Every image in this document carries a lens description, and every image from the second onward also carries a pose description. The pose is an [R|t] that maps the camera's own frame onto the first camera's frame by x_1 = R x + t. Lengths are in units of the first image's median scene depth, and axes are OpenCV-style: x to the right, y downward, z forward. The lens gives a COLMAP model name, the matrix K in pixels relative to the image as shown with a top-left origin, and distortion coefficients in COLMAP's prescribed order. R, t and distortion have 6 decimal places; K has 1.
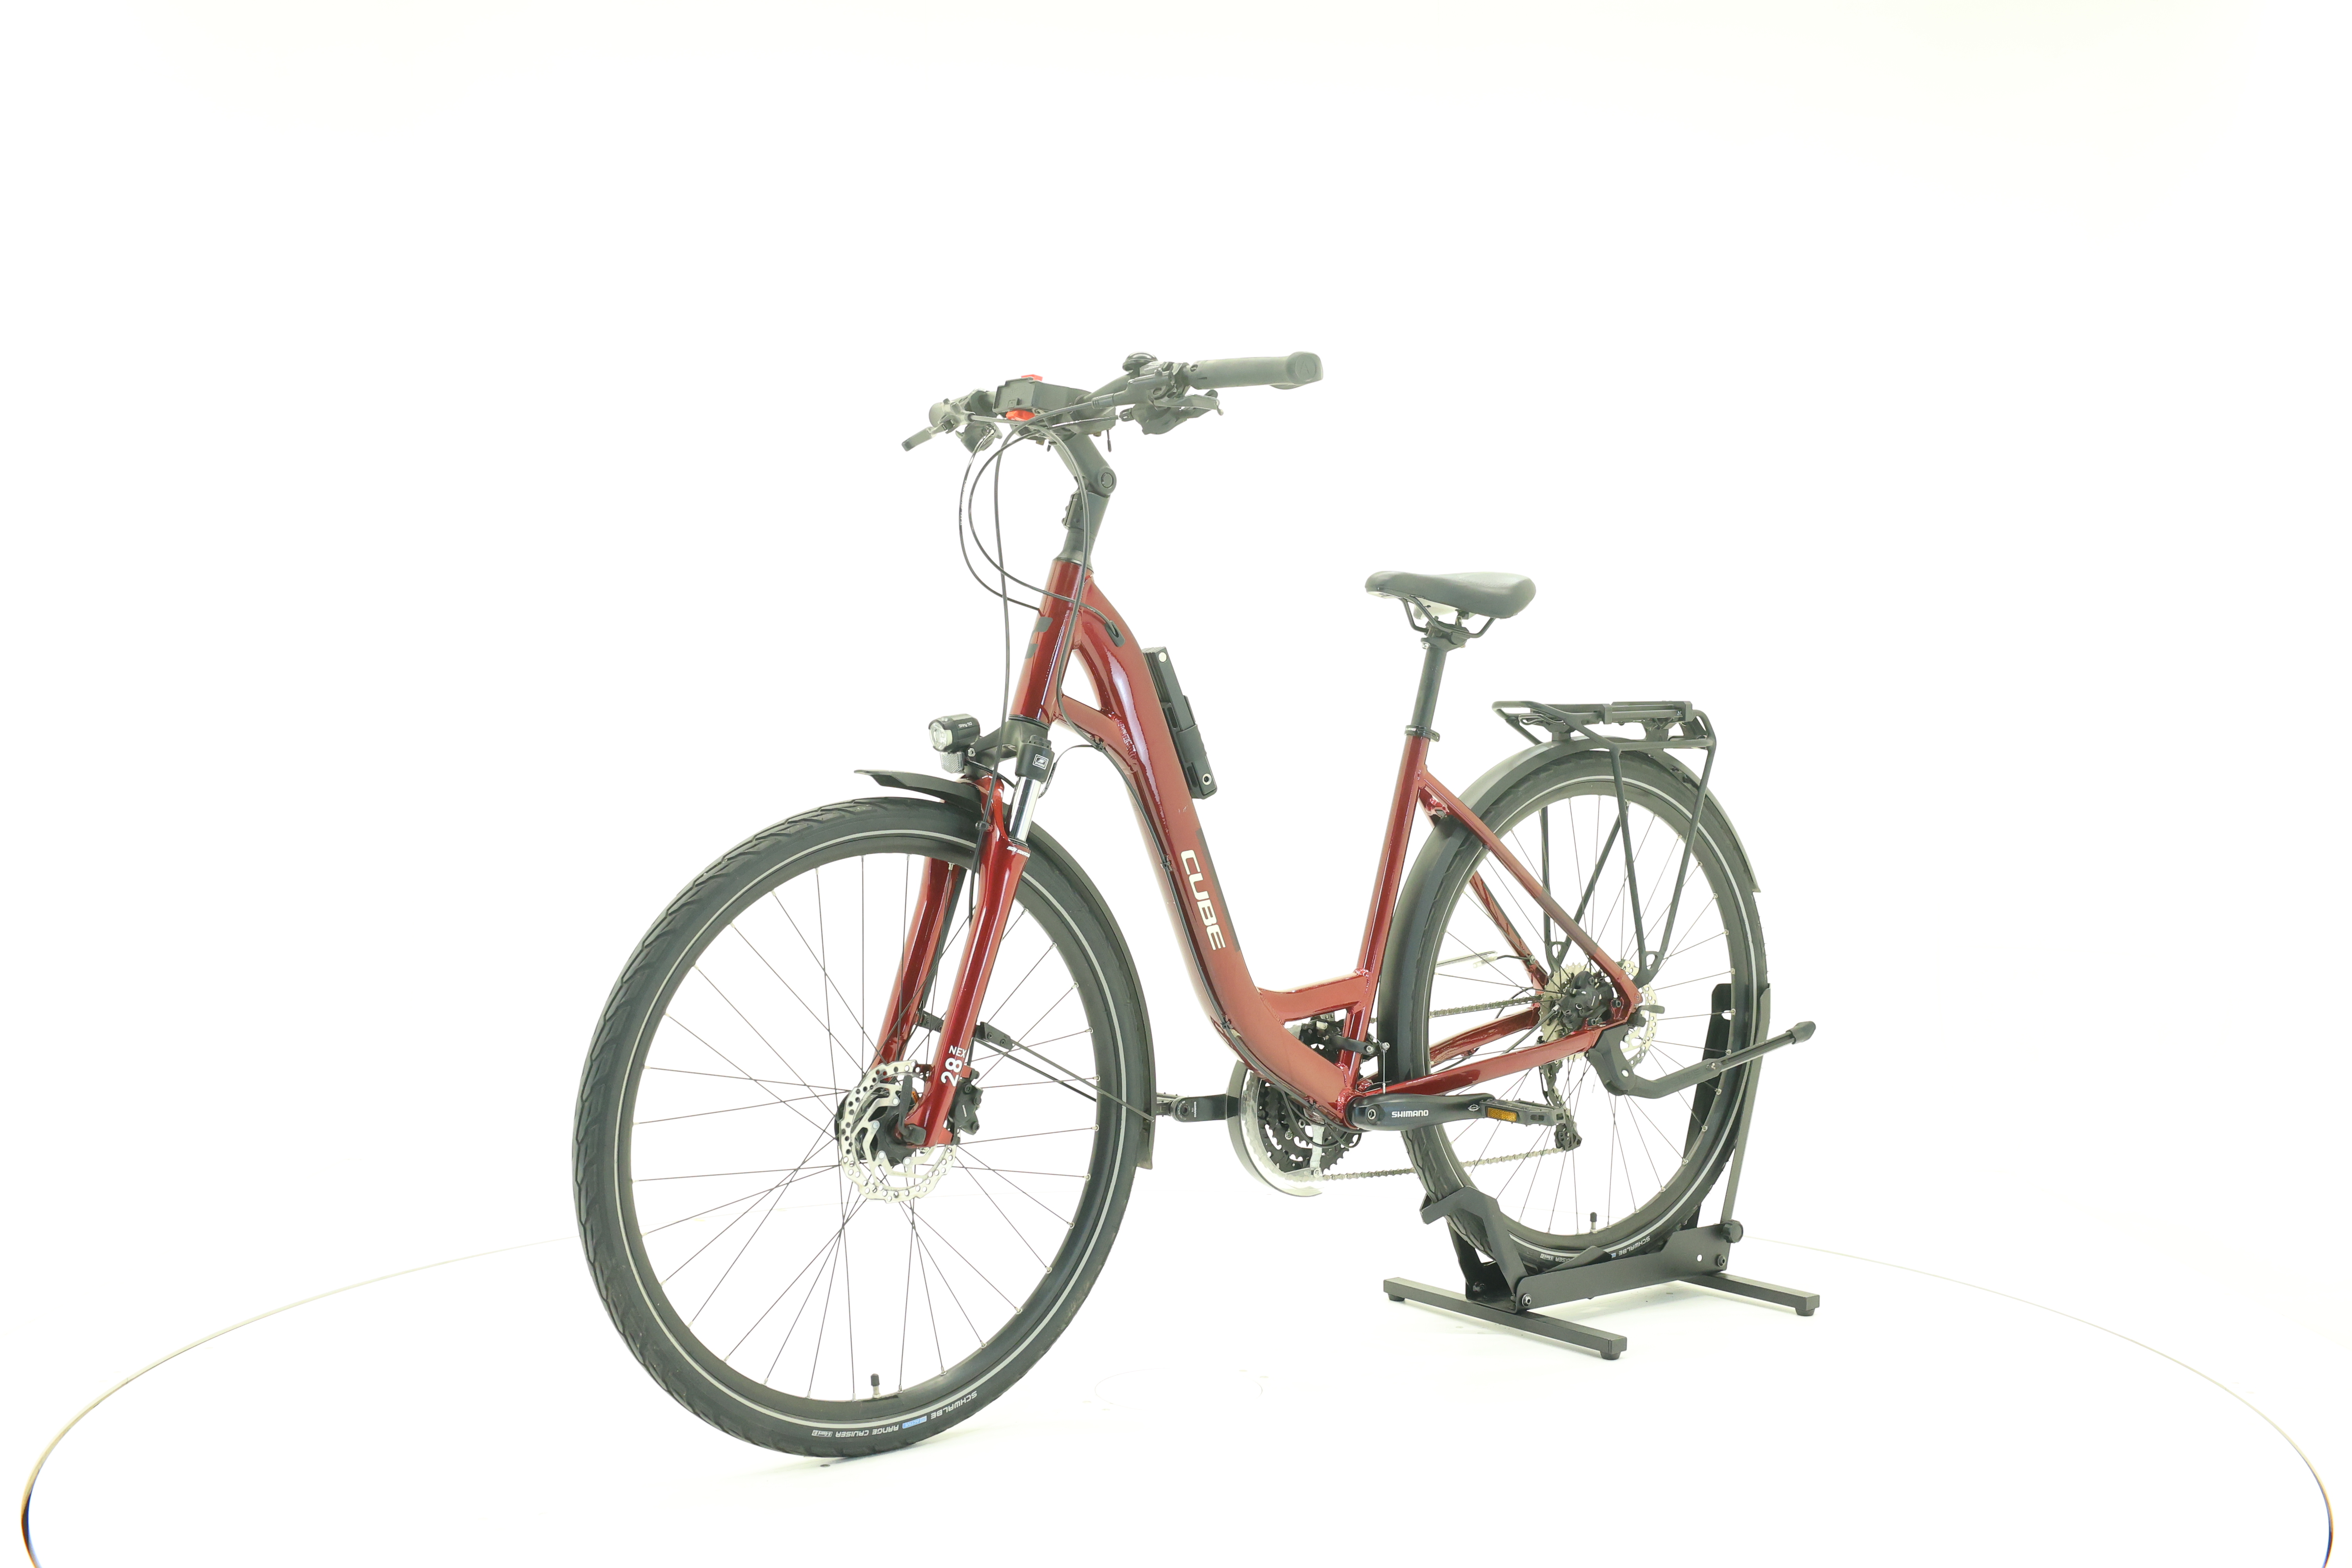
lens RADIAL K [[2495.5, 0, 1177.5], [0, 2495.5, 784.9], [0, 0, 1]] dist [-0.004333, 0.000000]
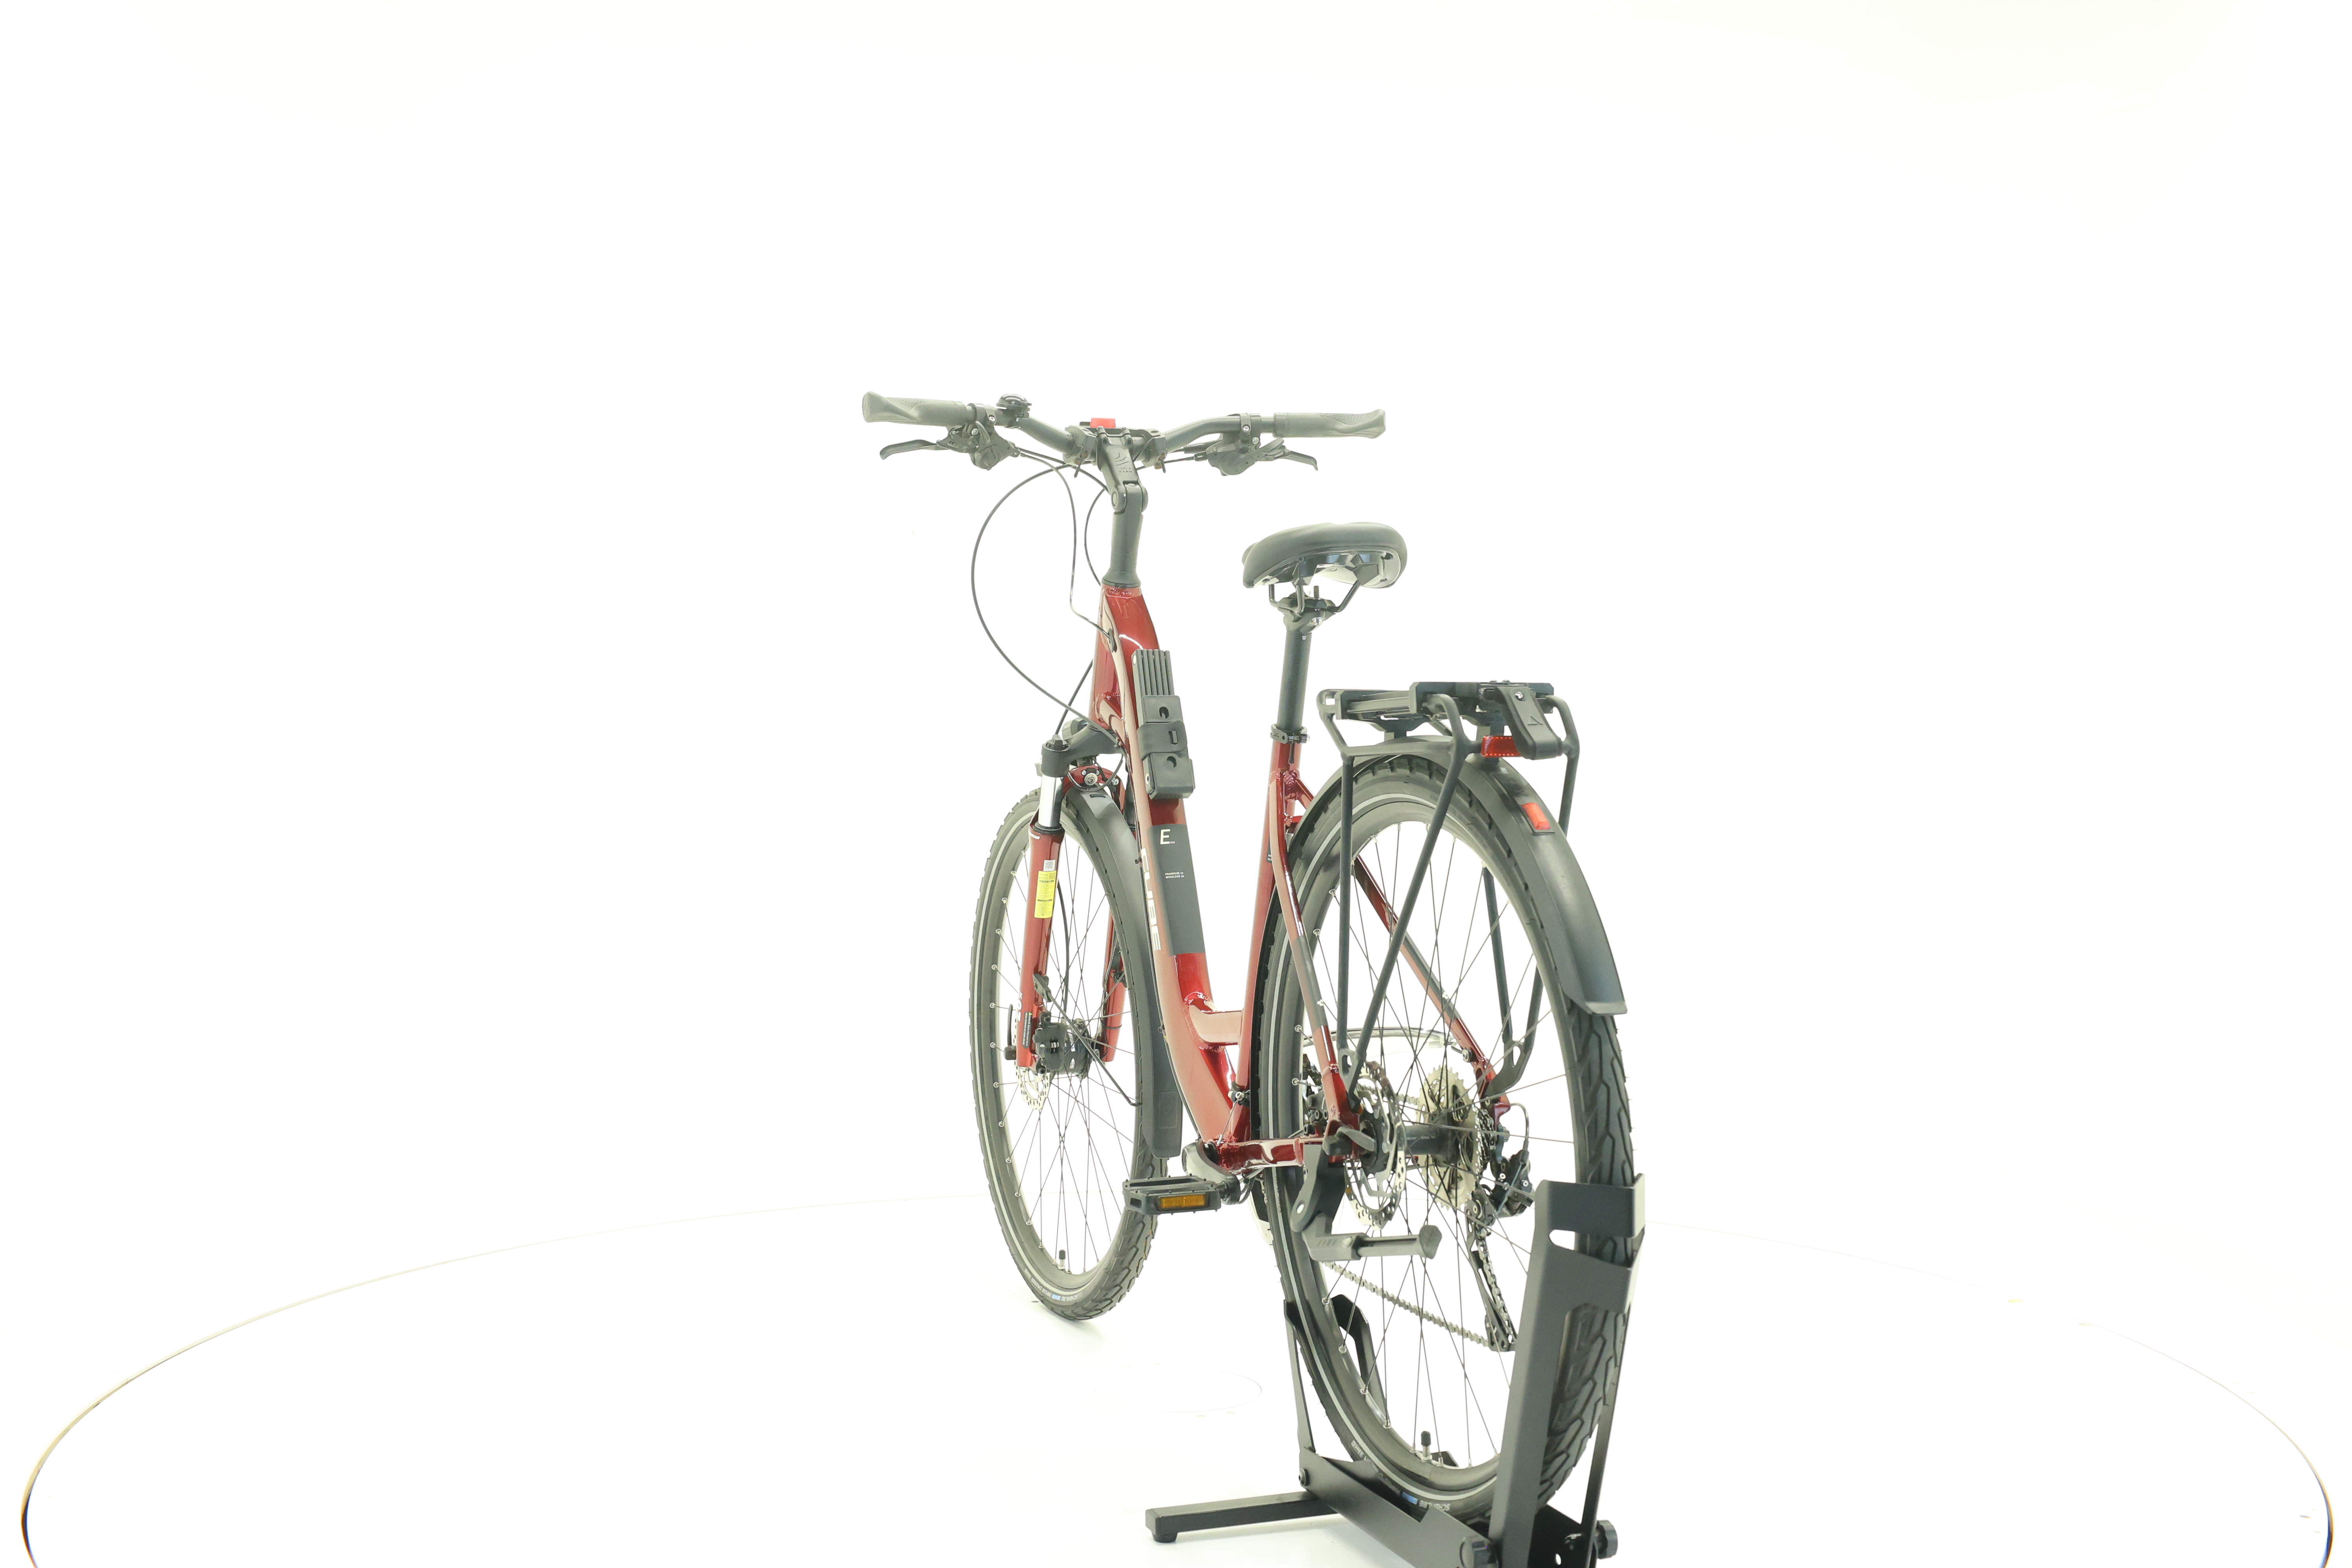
lens RADIAL K [[2495.5, 0, 1165.8], [0, 2495.5, 782.9], [0, 0, 1]] dist [-0.004333, 0.000000]
pose [[-0.291863, 0.014734, -0.956347, 0.966750], [-0.024454, 0.999440, 0.022861, -0.023681], [0.956147, 0.030059, -0.291339, 1.295463]]
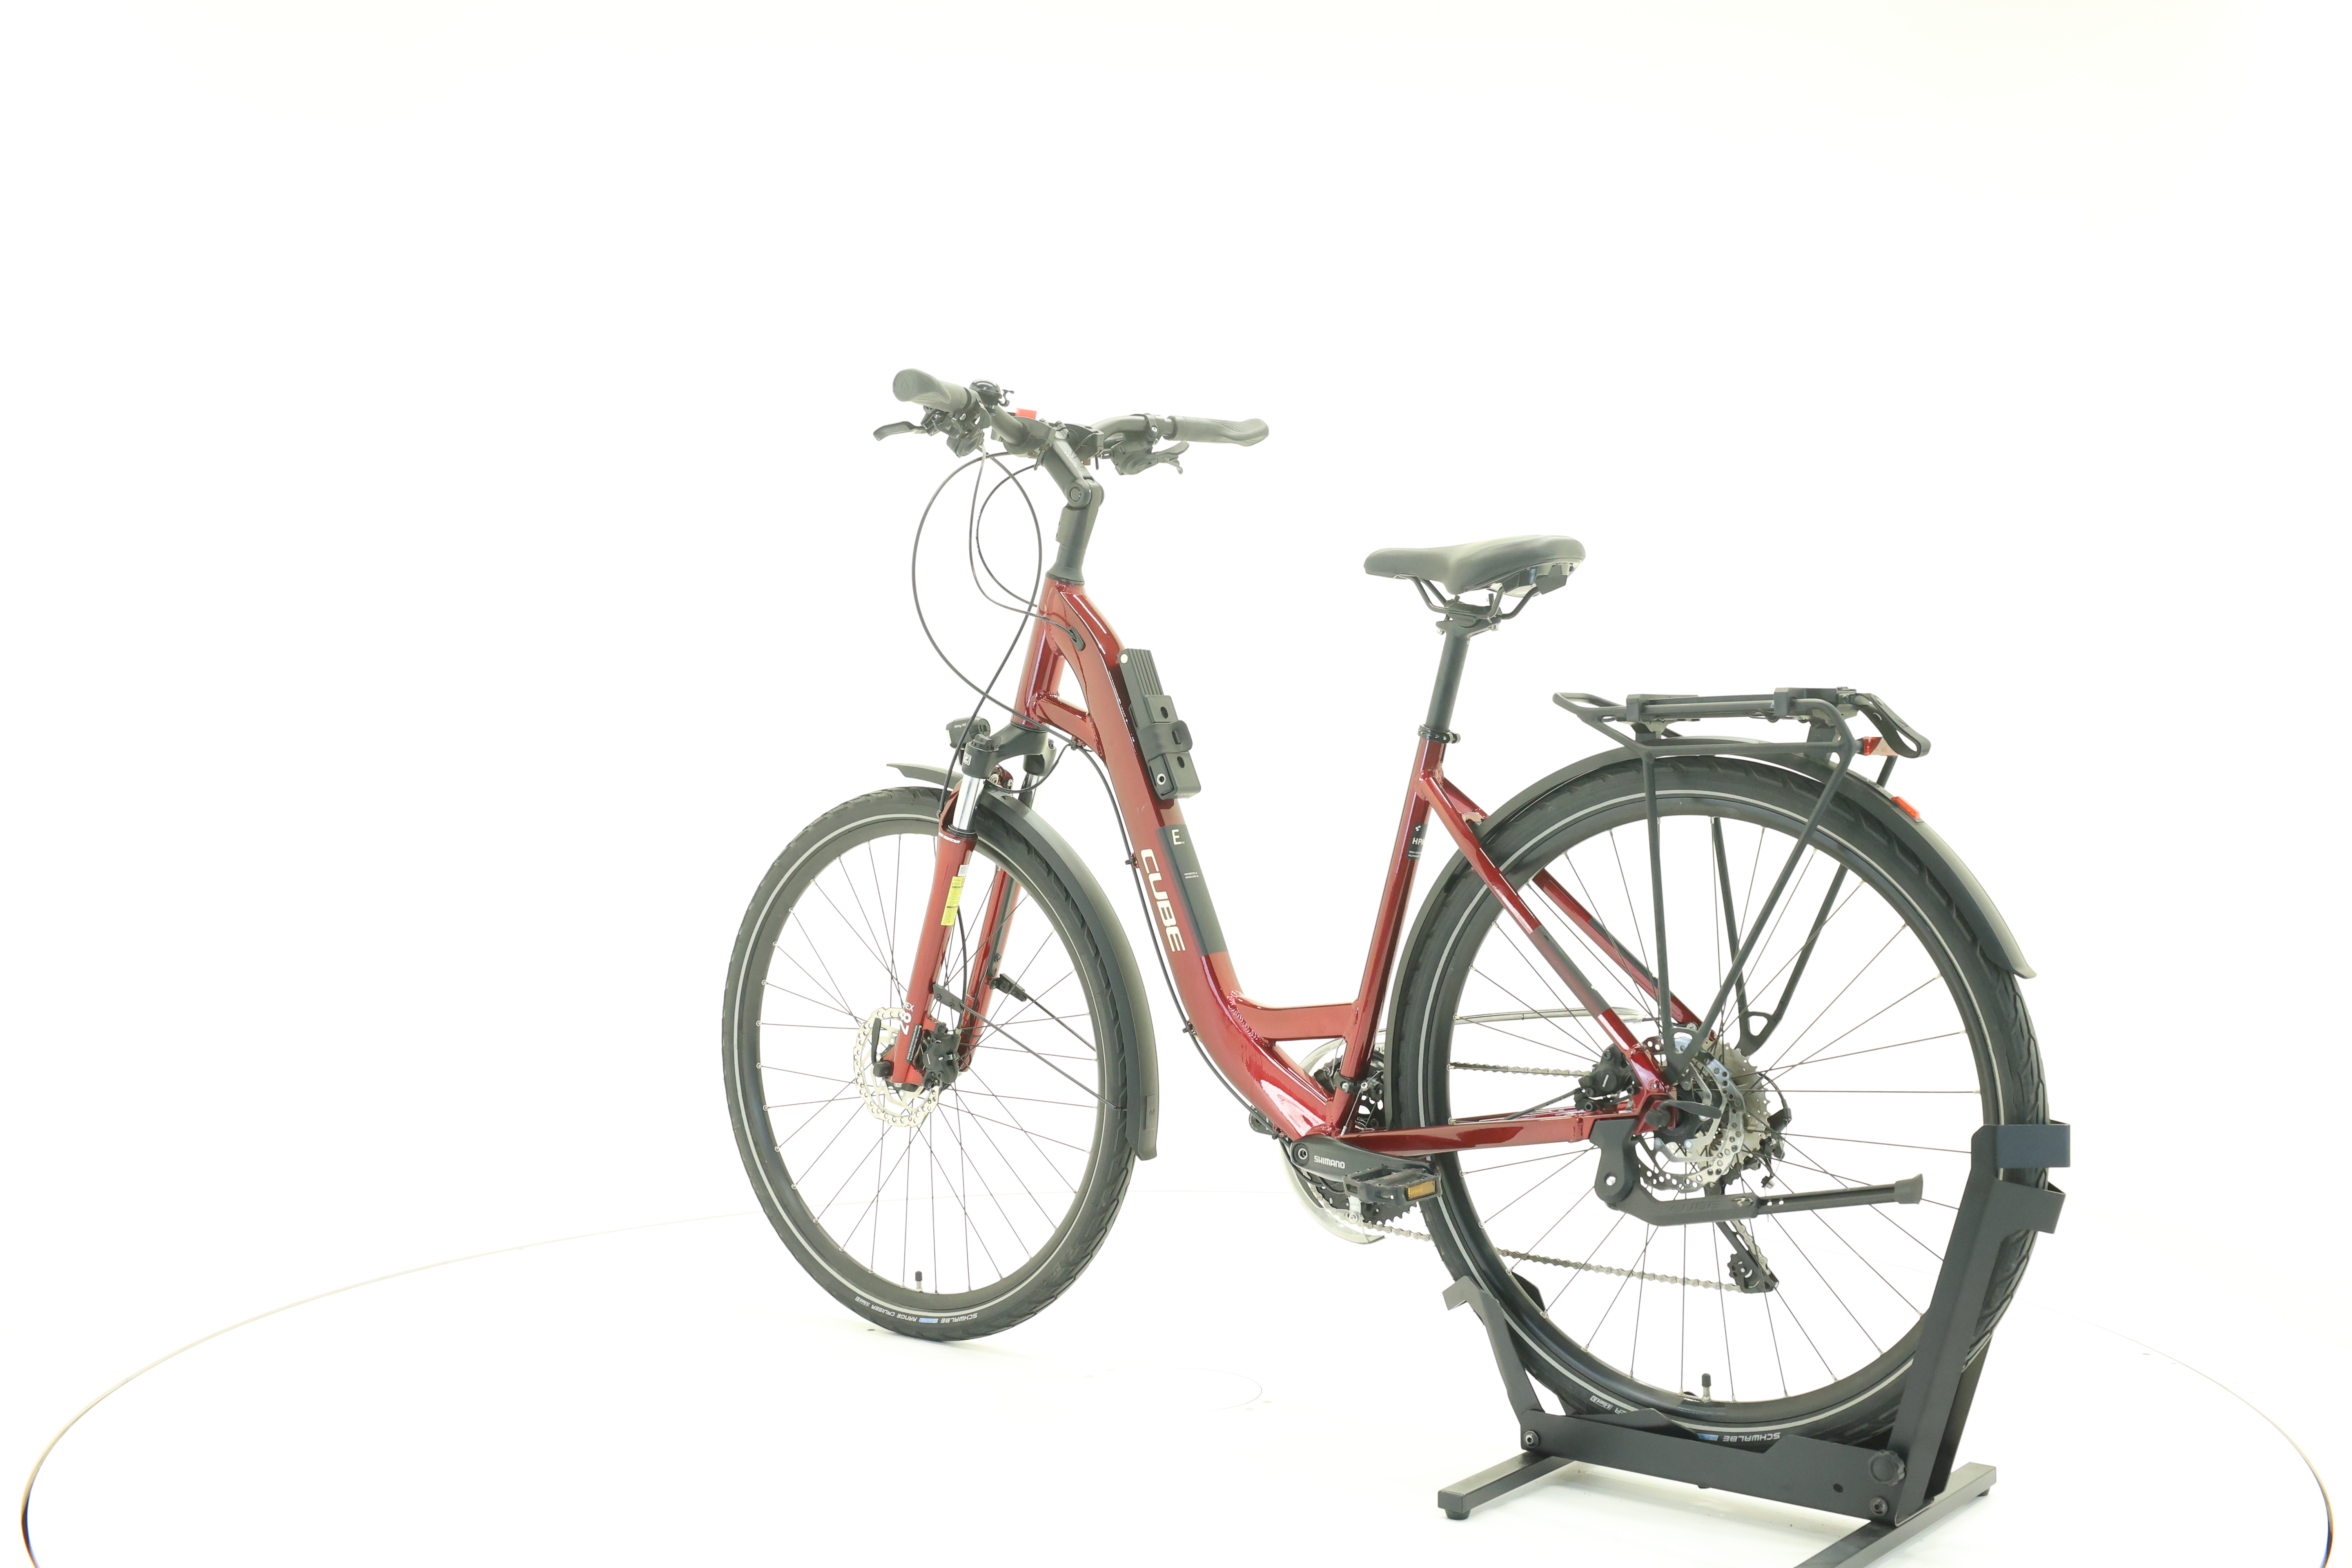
lens RADIAL K [[2495.5, 0, 1178.9], [0, 2495.5, 777.0], [0, 0, 1]] dist [-0.004333, 0.000000]
pose [[0.249528, 0.014206, -0.968263, 0.977073], [-0.023824, 0.999680, 0.008528, -0.011742], [0.968074, 0.020940, 0.249787, 0.754801]]
